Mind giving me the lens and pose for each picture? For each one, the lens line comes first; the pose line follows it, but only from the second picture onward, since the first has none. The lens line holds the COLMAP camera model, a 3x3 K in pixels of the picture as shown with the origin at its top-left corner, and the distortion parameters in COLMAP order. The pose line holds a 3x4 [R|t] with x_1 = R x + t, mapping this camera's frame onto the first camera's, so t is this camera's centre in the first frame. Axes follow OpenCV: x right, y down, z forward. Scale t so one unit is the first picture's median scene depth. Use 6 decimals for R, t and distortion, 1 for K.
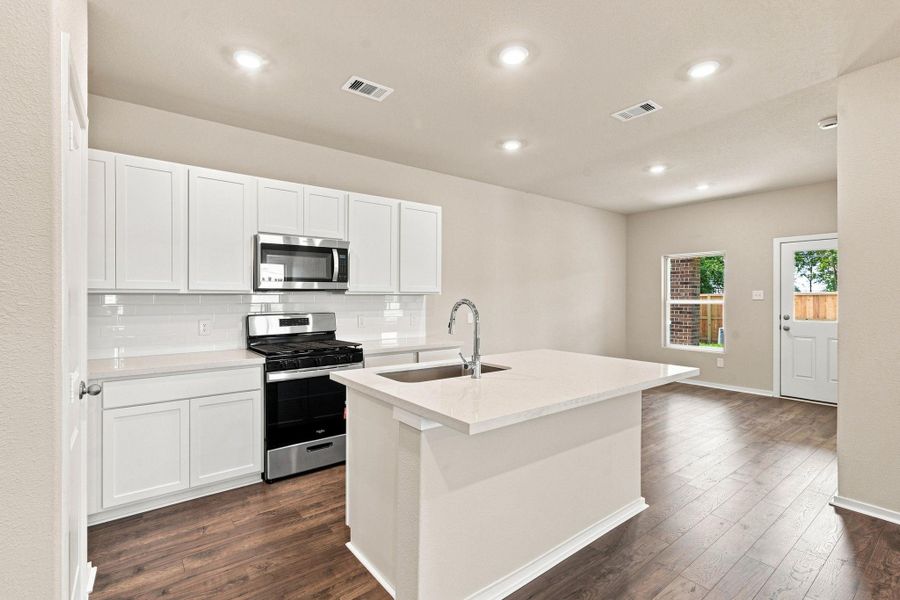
lens RADIAL K [[417.2, 0, 442.8], [0, 417.2, 296.7], [0, 0, 1]] dist [0.003359, 0.000932]
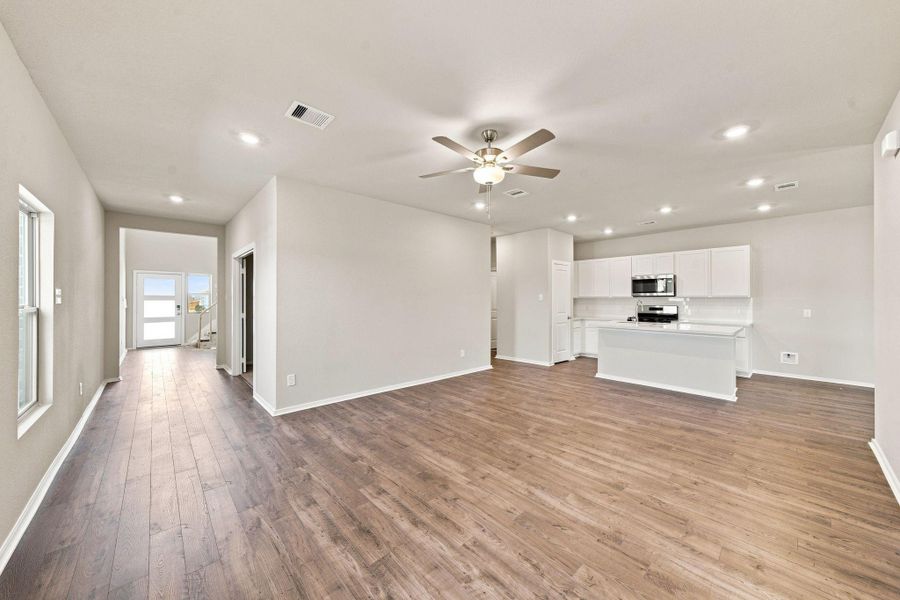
lens RADIAL K [[319.5, 0, 444.0], [0, 319.5, 298.1], [0, 0, 1]] dist [0.000920, -0.000004]
pose [[0.092715, -0.006365, -0.995672, 1.437386], [-0.000109, 0.999979, -0.006403, 0.008734], [0.995693, 0.000702, 0.092712, -0.423355]]
